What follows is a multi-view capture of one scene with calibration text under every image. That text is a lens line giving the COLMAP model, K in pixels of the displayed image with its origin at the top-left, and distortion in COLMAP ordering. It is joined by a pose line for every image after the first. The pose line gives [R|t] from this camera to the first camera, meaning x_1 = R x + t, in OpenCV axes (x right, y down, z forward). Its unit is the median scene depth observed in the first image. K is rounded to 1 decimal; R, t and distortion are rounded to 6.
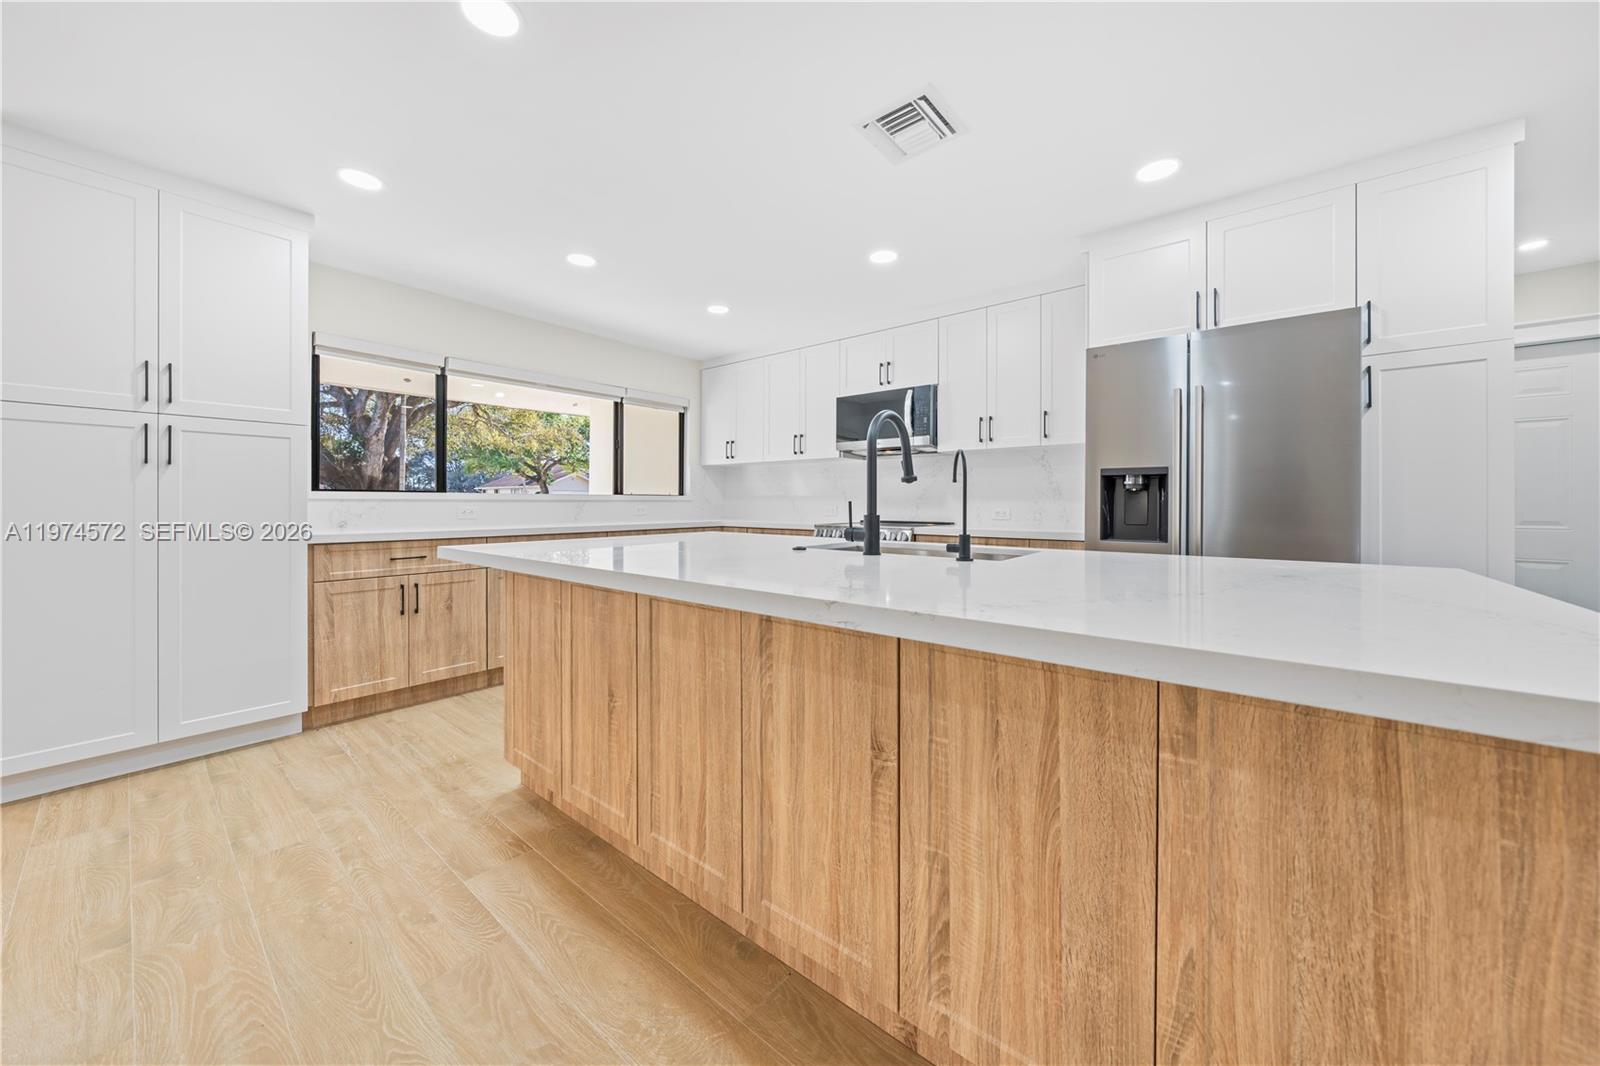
lens RADIAL K [[569.3, 0, 801.5], [0, 569.3, 504.2], [0, 0, 1]] dist [-0.004790, 0.000316]
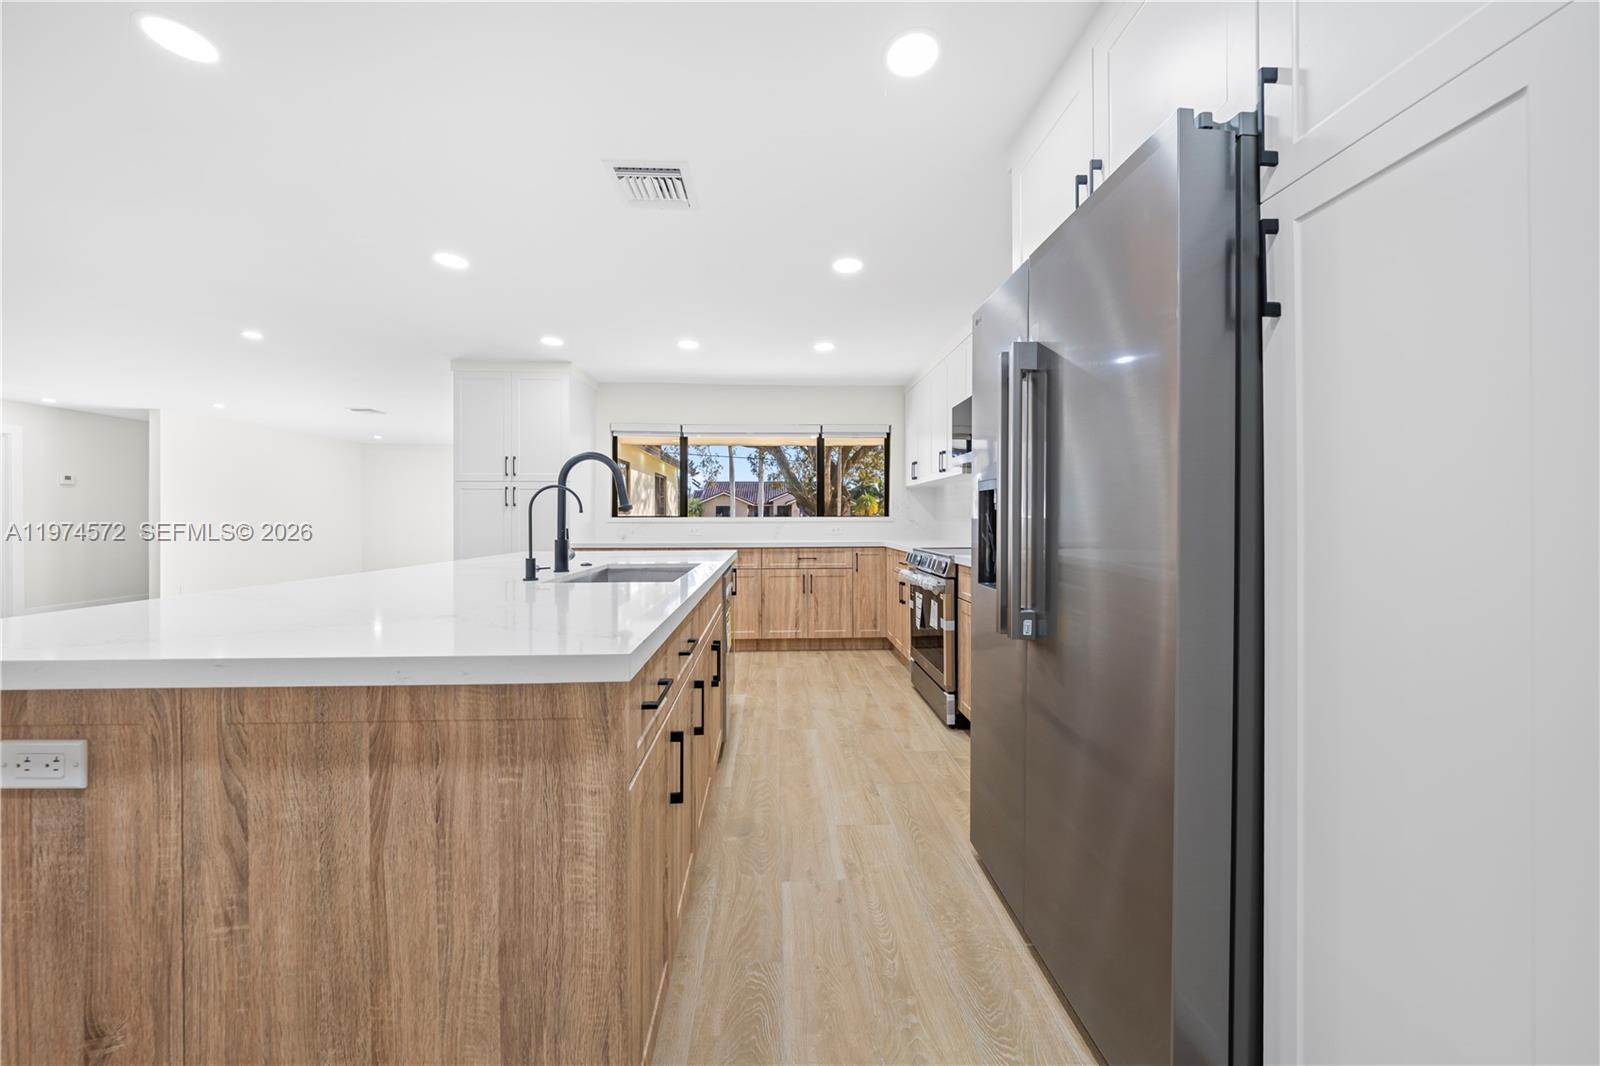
lens RADIAL K [[549.6, 0, 802.7], [0, 549.6, 526.7], [0, 0, 1]] dist [-0.005331, 0.000655]
pose [[0.673732, 0.006311, -0.738949, 1.060996], [-0.000005, 0.999964, 0.008535, -0.013995], [0.738976, -0.005747, 0.673707, 0.453106]]
